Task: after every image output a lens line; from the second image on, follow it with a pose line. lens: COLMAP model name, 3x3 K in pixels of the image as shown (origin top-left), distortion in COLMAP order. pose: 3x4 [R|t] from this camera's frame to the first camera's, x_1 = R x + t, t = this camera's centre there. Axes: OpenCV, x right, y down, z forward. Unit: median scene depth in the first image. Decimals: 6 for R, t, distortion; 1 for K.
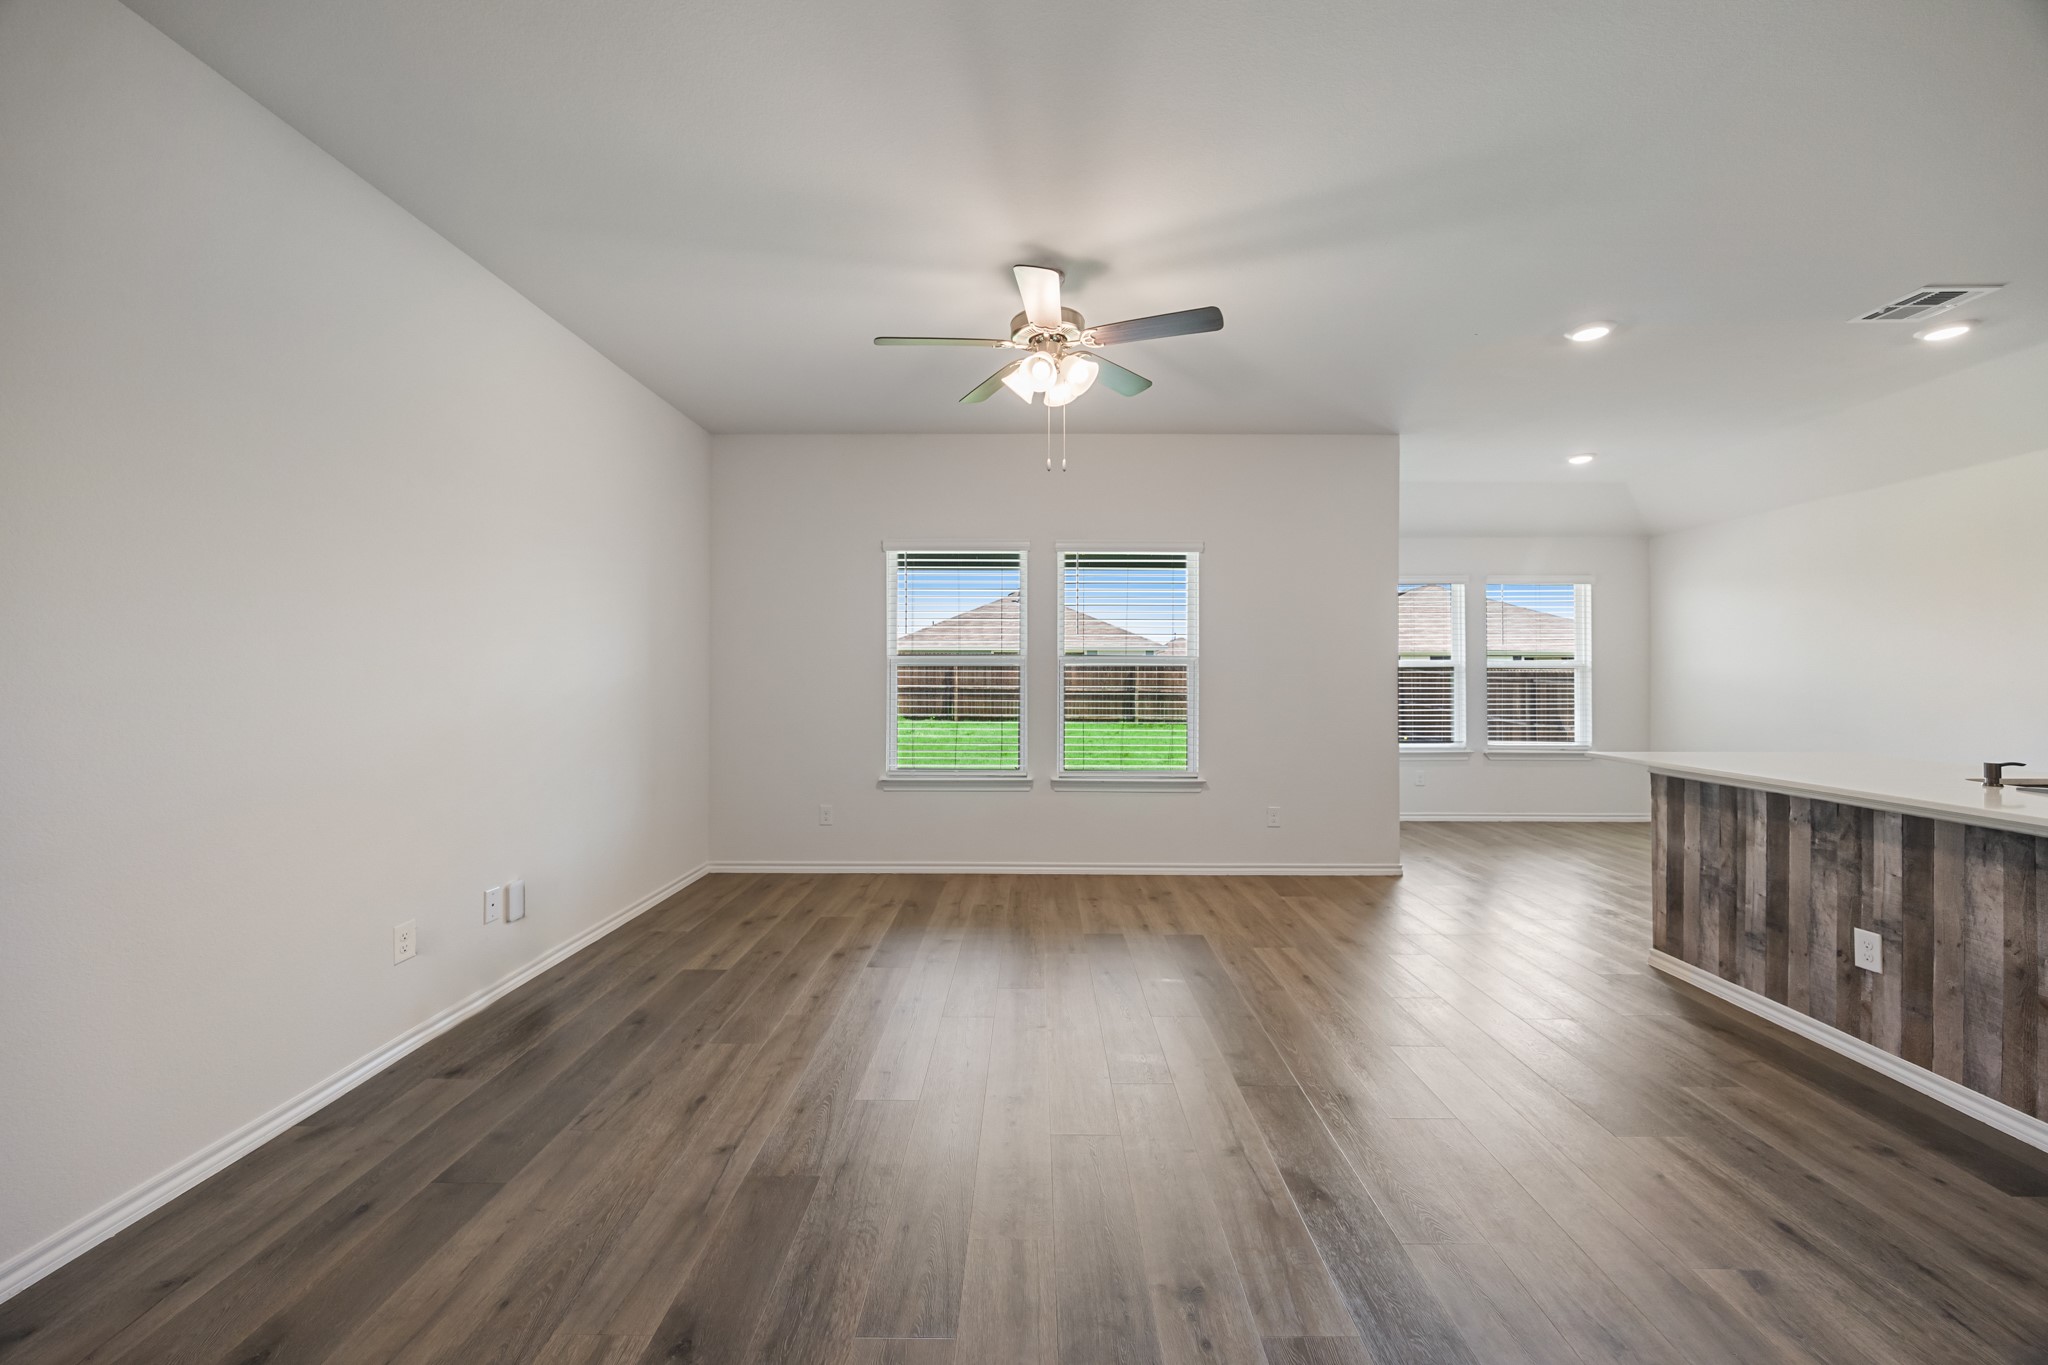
lens RADIAL K [[787.6, 0, 1031.1], [0, 787.6, 667.5], [0, 0, 1]] dist [-0.002890, 0.000908]
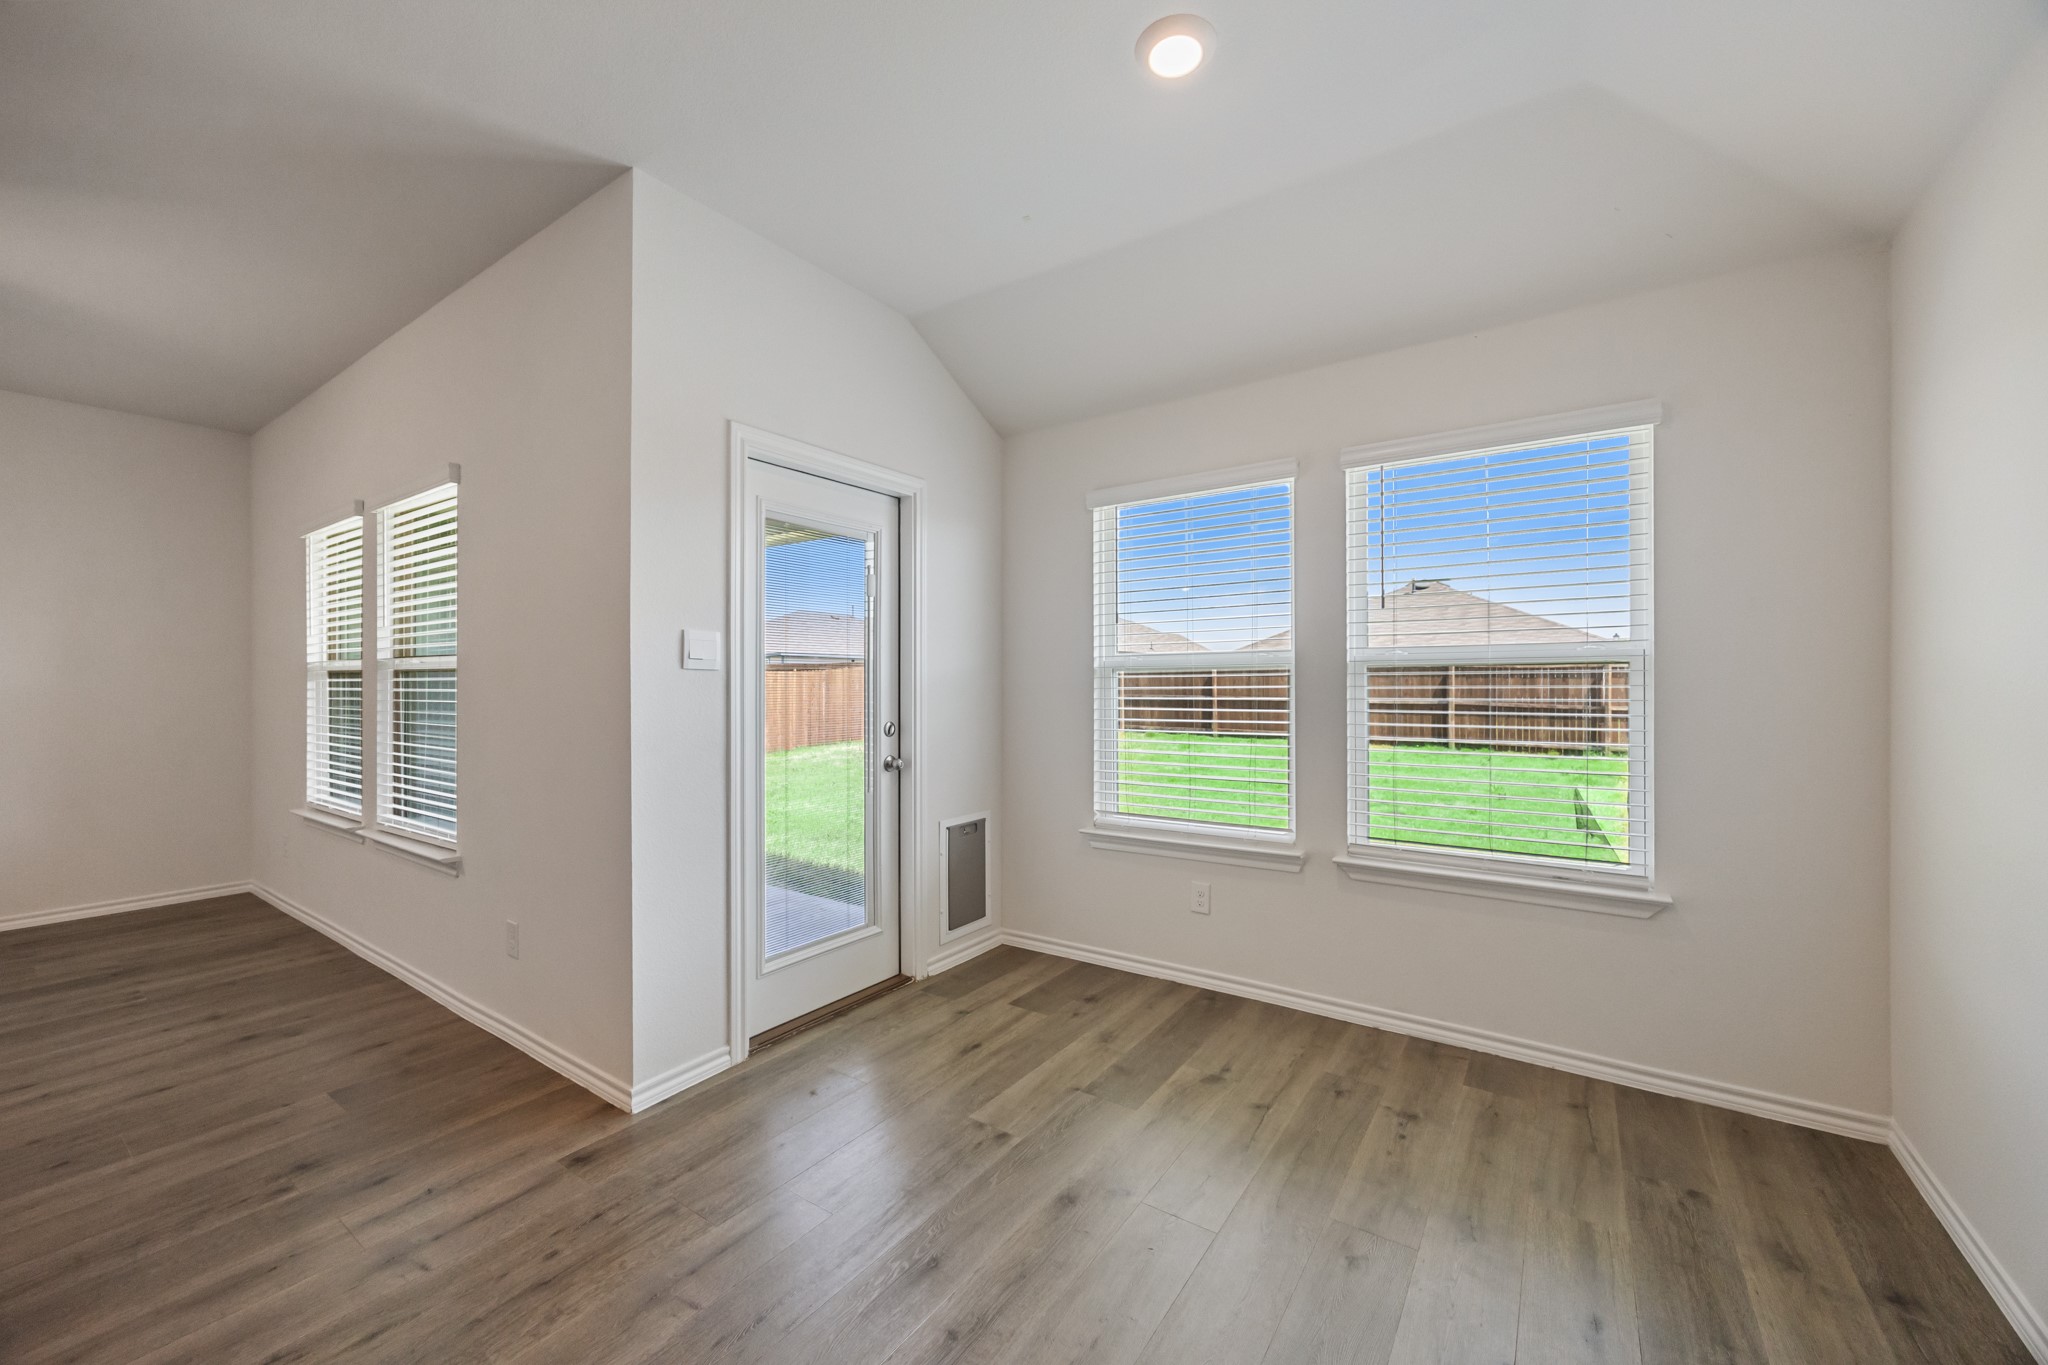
lens RADIAL K [[787.6, 0, 1034.8], [0, 787.6, 687.6], [0, 0, 1]] dist [-0.002890, 0.000908]
pose [[0.826450, -0.002132, -0.563007, 1.347852], [0.009698, 0.999898, 0.010450, 0.013731], [0.562927, -0.014097, 0.826386, 1.085160]]
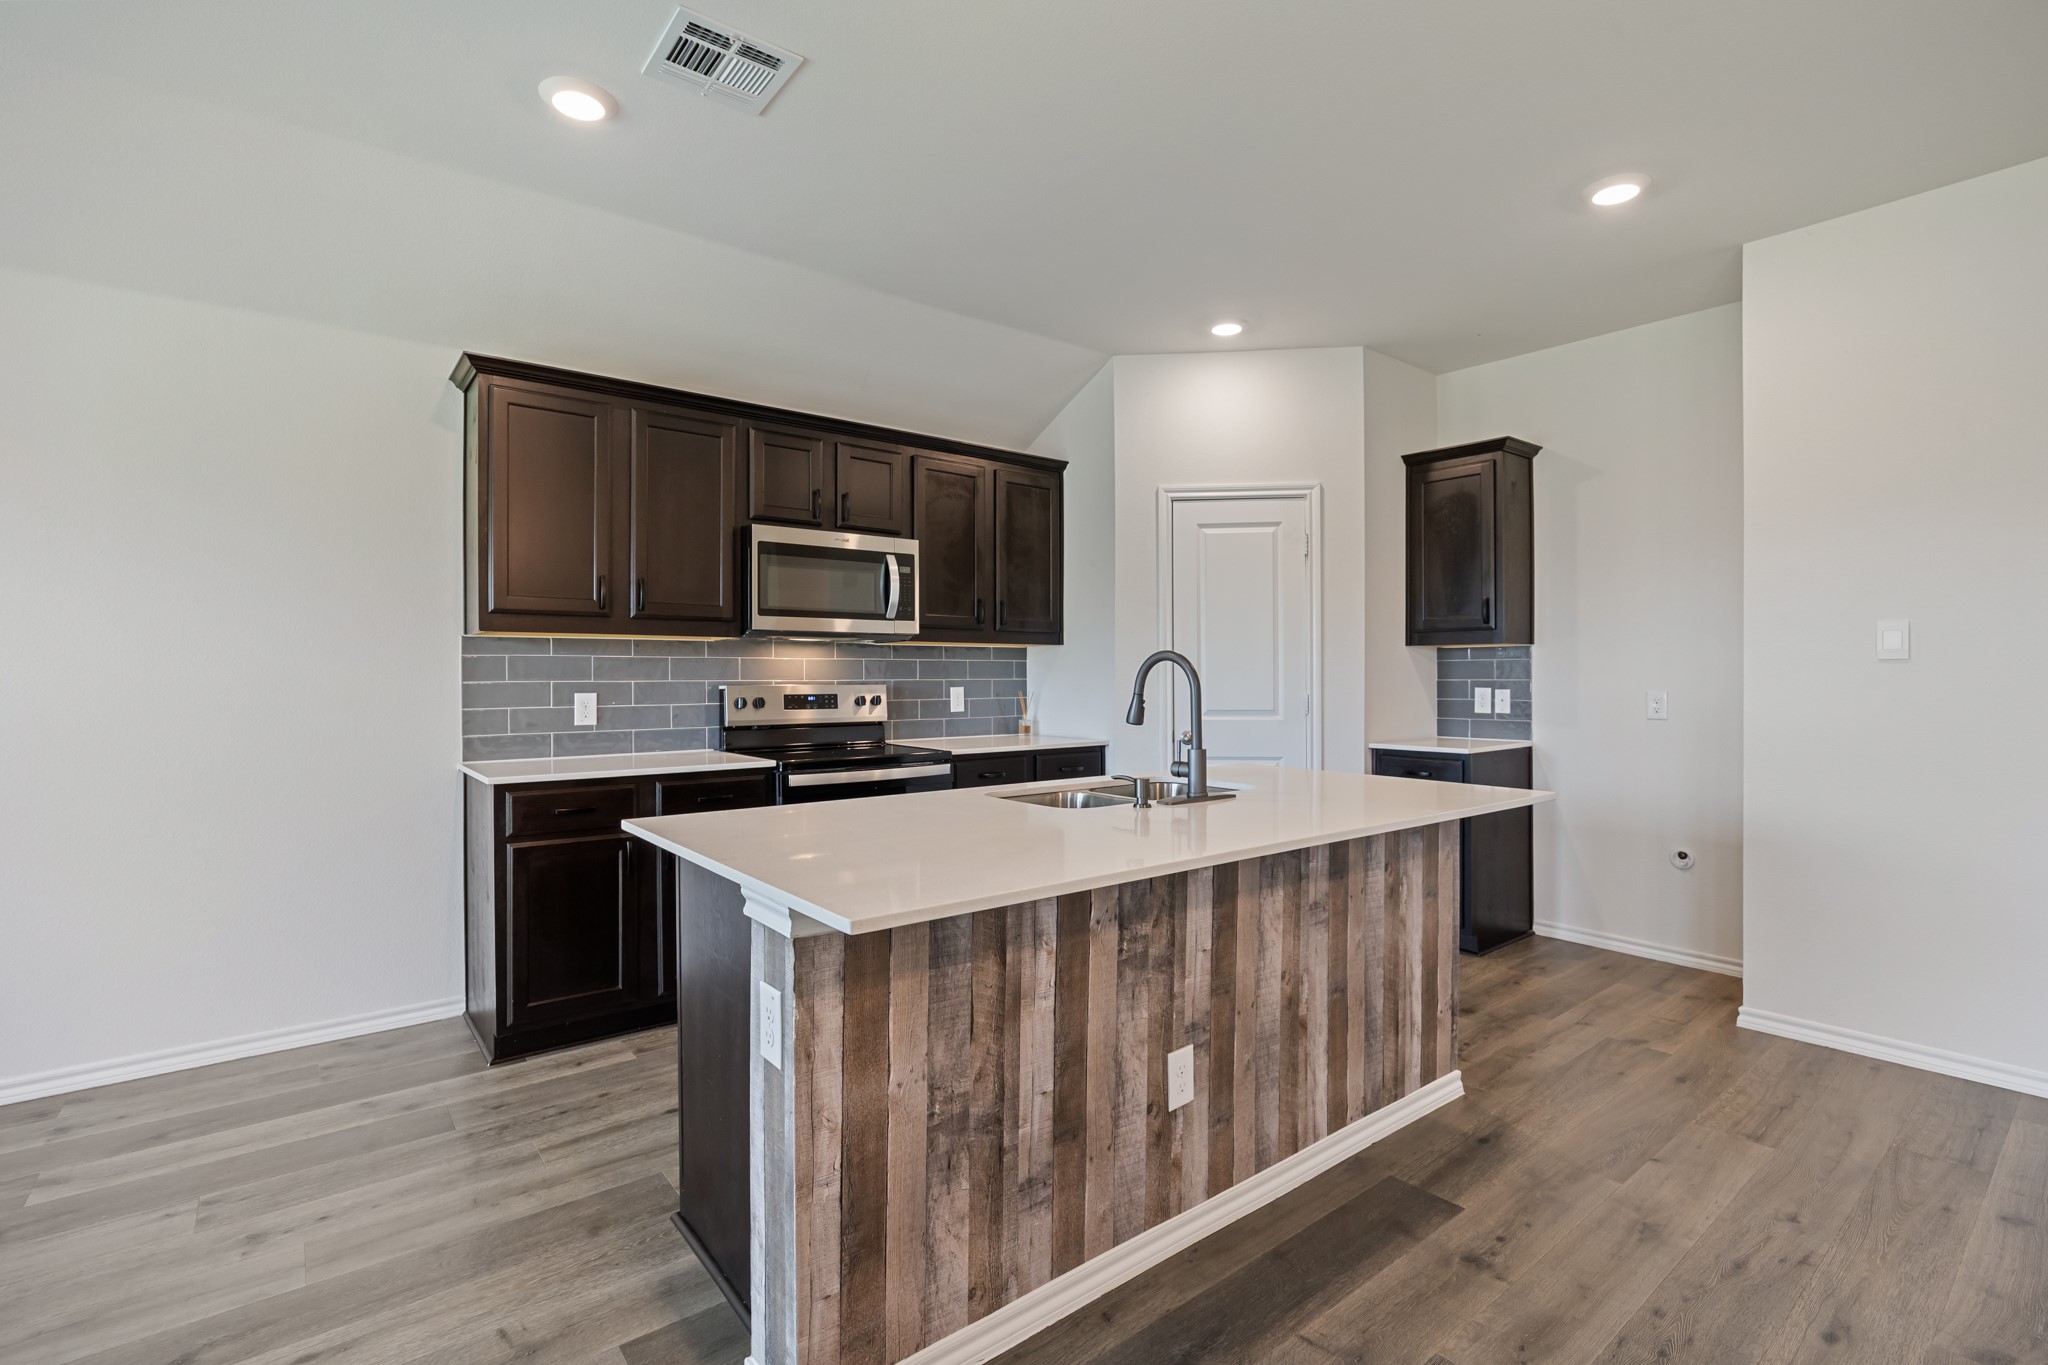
lens RADIAL K [[950.6, 0, 1037.4], [0, 950.6, 666.9], [0, 0, 1]] dist [-0.007878, 0.002550]
pose [[-0.638392, 0.004315, 0.769699, 0.380904], [-0.006962, 0.999911, -0.011379, 0.012590], [-0.769680, -0.012623, -0.638306, 1.202258]]
